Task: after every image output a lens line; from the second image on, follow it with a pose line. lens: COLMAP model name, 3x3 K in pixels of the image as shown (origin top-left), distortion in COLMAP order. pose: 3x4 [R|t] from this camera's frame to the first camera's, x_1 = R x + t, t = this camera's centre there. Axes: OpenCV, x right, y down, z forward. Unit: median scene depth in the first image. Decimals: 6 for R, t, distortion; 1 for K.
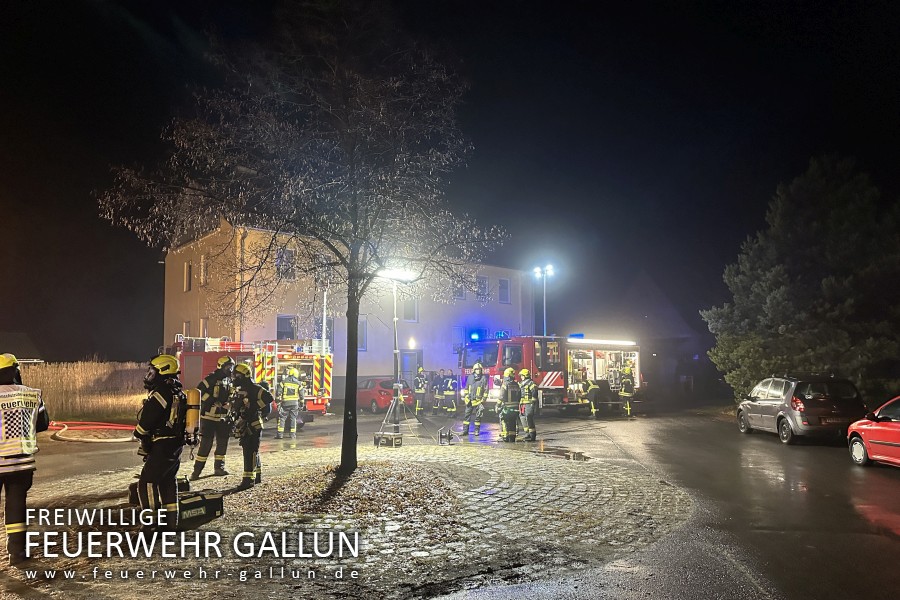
lens RADIAL K [[620.3, 0, 452.0], [0, 620.3, 319.1], [0, 0, 1]] dist [0.046299, -0.001383]
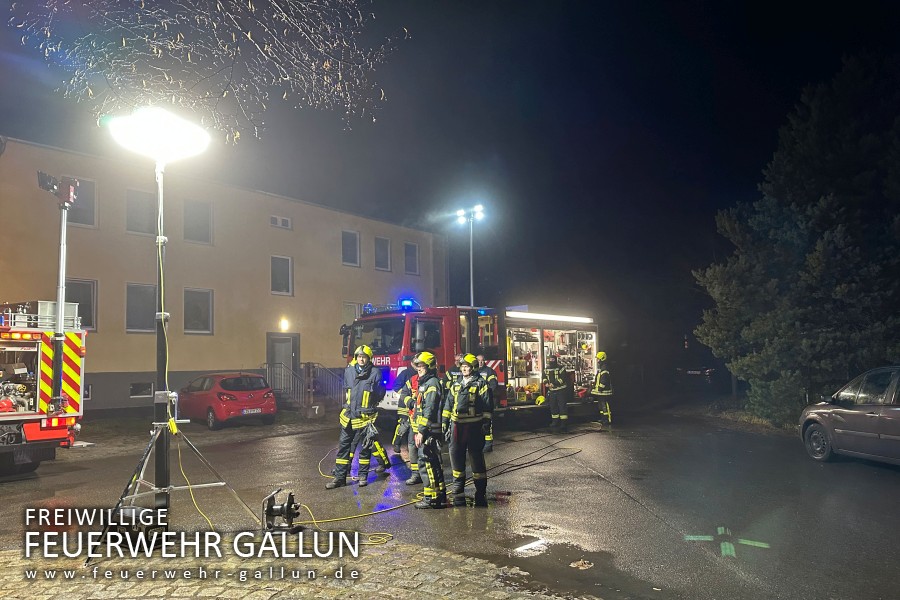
lens RADIAL K [[651.4, 0, 416.2], [0, 651.4, 323.5], [0, 0, 1]] dist [0.004672, -0.004754]
pose [[0.995665, -0.004364, 0.092914, 0.024762], [0.002055, 0.999687, 0.024928, 0.028727], [-0.092993, -0.024629, 0.995362, 0.330375]]
